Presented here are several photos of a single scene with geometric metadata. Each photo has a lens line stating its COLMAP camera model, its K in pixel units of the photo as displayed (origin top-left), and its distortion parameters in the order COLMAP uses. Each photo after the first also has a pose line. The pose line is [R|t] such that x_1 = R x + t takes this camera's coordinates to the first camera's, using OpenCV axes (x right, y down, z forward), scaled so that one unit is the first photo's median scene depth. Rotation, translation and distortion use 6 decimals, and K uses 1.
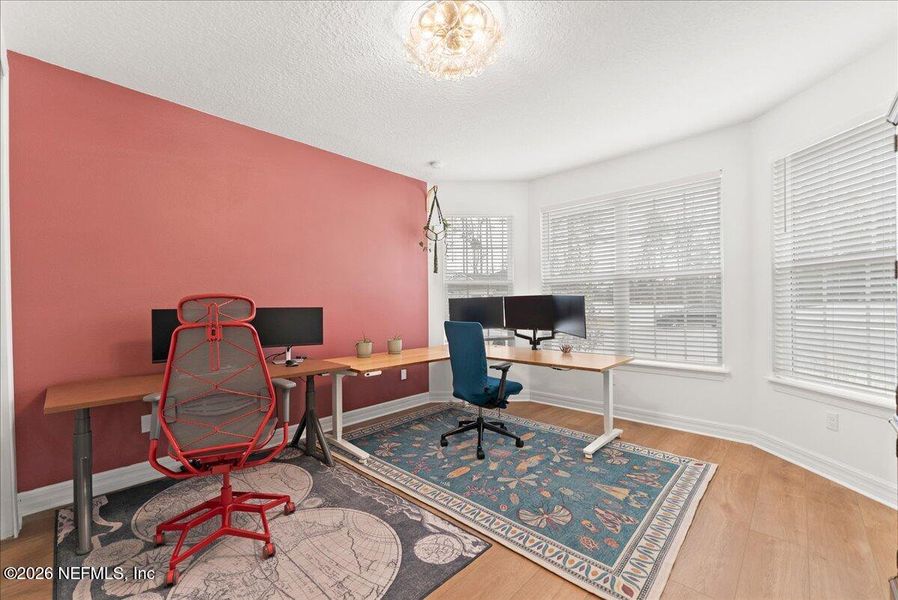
lens RADIAL K [[372.1, 0, 445.6], [0, 372.1, 302.0], [0, 0, 1]] dist [0.001353, 0.000075]
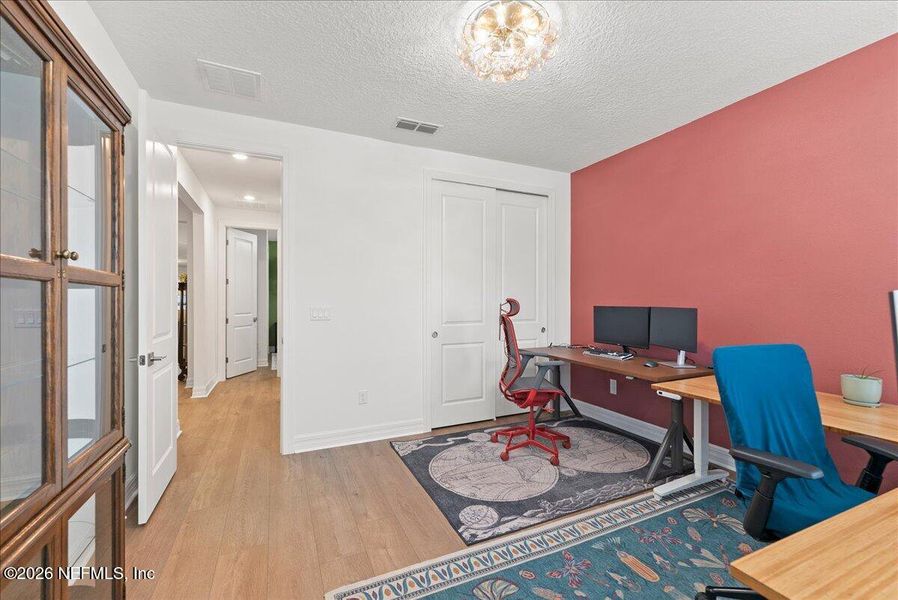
lens RADIAL K [[372.1, 0, 444.0], [0, 372.1, 299.9], [0, 0, 1]] dist [0.001353, 0.000075]
pose [[-0.367271, 0.007994, -0.930080, 0.939075], [0.003059, 0.999968, 0.007387, -0.017960], [0.930109, -0.000132, -0.367283, 1.137667]]
